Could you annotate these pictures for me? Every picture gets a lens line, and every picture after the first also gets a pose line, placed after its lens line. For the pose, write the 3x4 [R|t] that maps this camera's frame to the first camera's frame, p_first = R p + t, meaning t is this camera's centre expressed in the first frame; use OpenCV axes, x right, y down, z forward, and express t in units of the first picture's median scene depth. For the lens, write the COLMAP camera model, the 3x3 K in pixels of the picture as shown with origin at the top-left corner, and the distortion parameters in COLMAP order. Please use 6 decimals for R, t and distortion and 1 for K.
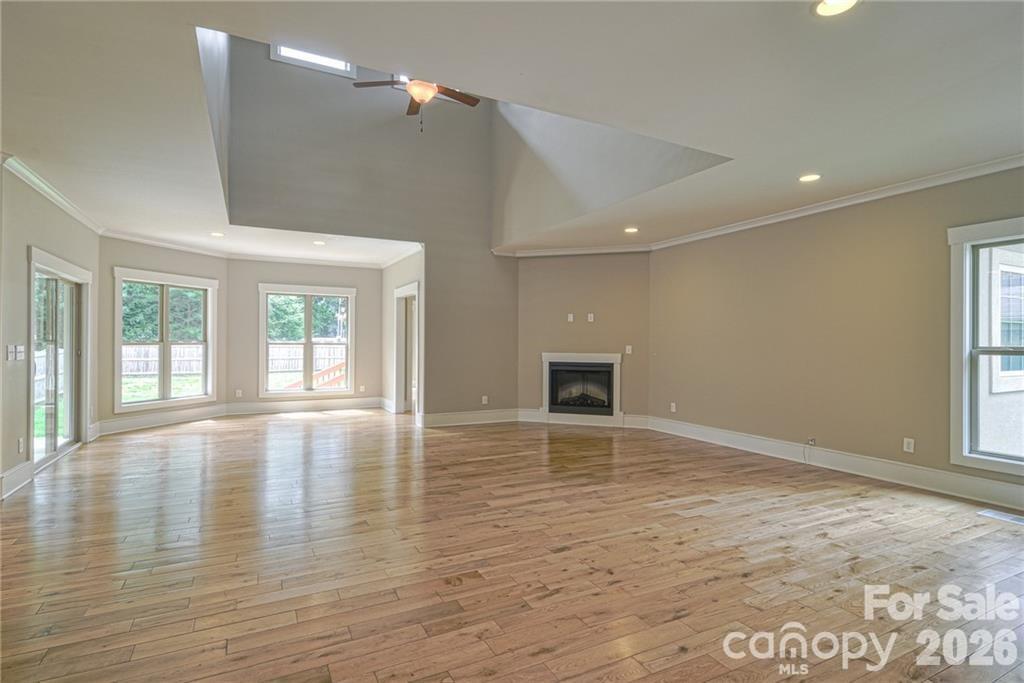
lens RADIAL K [[494.8, 0, 545.5], [0, 494.8, 341.1], [0, 0, 1]] dist [0.001508, -0.000386]
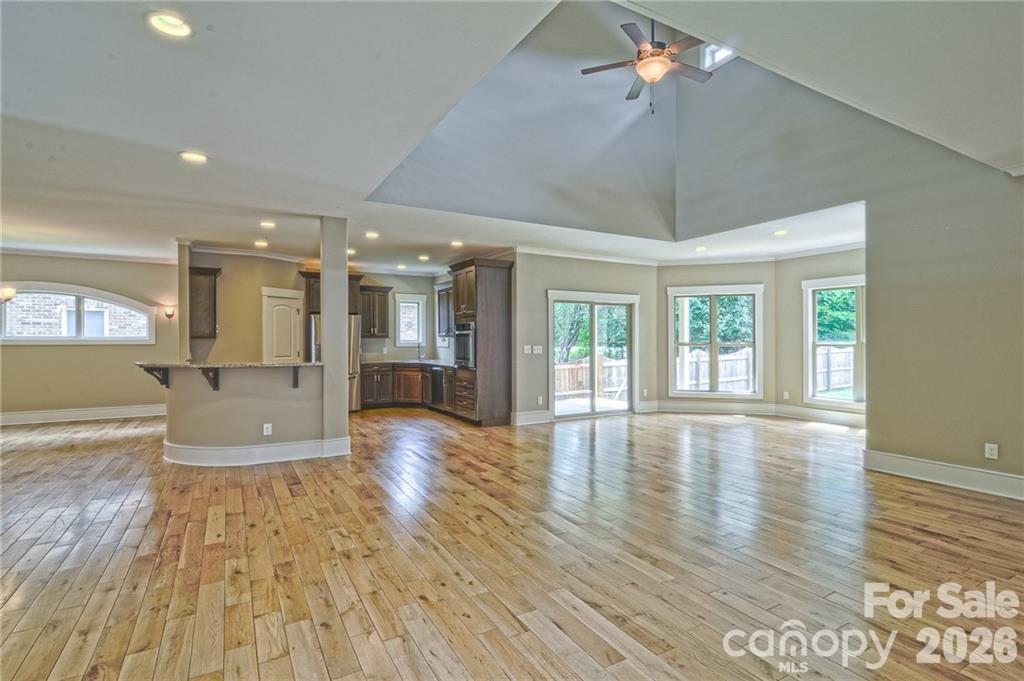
lens RADIAL K [[502.5, 0, 477.3], [0, 502.5, 340.5], [0, 0, 1]] dist [0.002573, -0.000095]
pose [[-0.008710, -0.004486, -0.999952, 0.449724], [0.002525, 0.999987, -0.004508, -0.001247], [0.999959, -0.002564, -0.008698, 0.454367]]
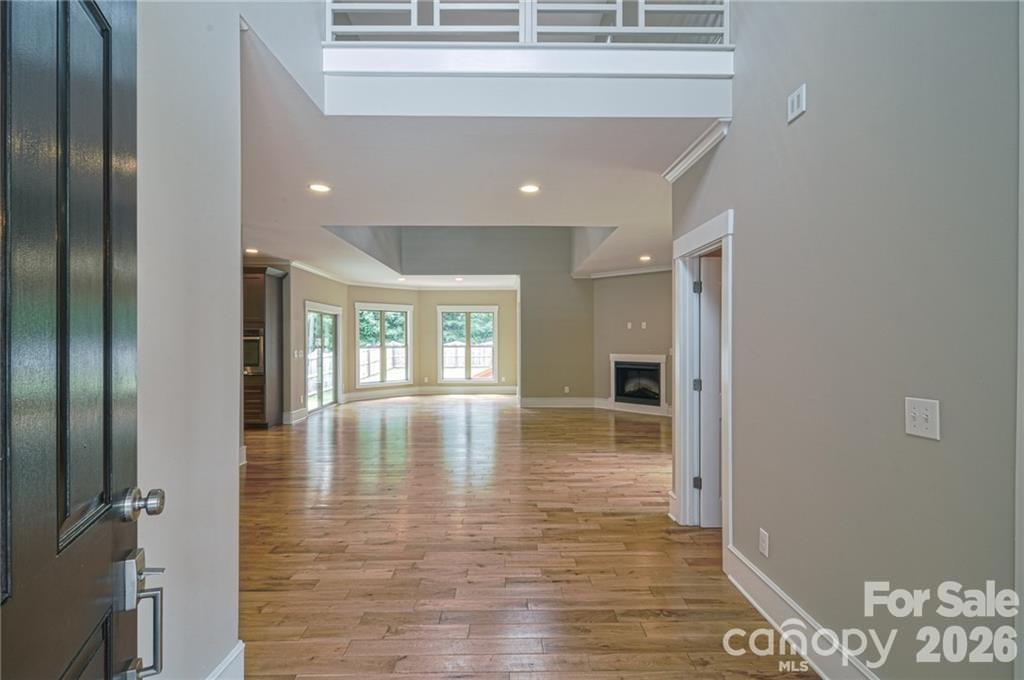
lens RADIAL K [[500.0, 0, 542.6], [0, 500.0, 340.4], [0, 0, 1]] dist [0.002290, 0.000026]
pose [[0.896131, -0.007135, -0.443733, 0.424583], [0.008190, 0.999966, 0.000462, -0.013640], [0.443714, -0.004049, 0.896159, -0.228743]]
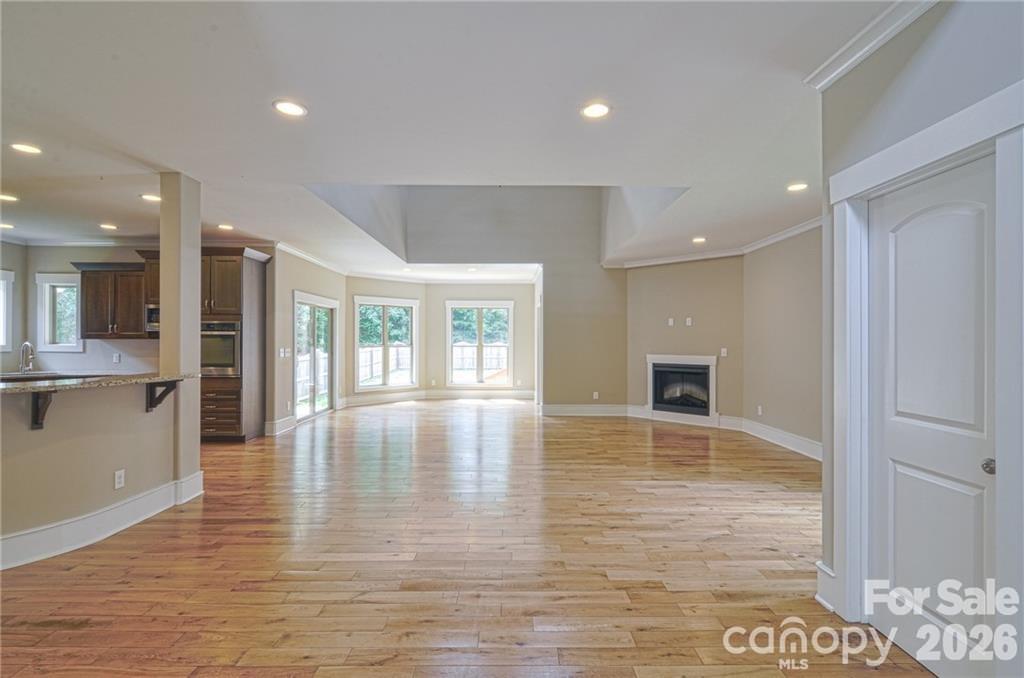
lens RADIAL K [[500.0, 0, 542.6], [0, 500.0, 339.4], [0, 0, 1]] dist [0.002290, 0.000026]
pose [[0.892564, -0.006430, -0.450876, 0.298578], [0.004262, 0.999974, -0.005822, -0.004773], [0.450901, 0.003275, 0.892568, -0.091152]]
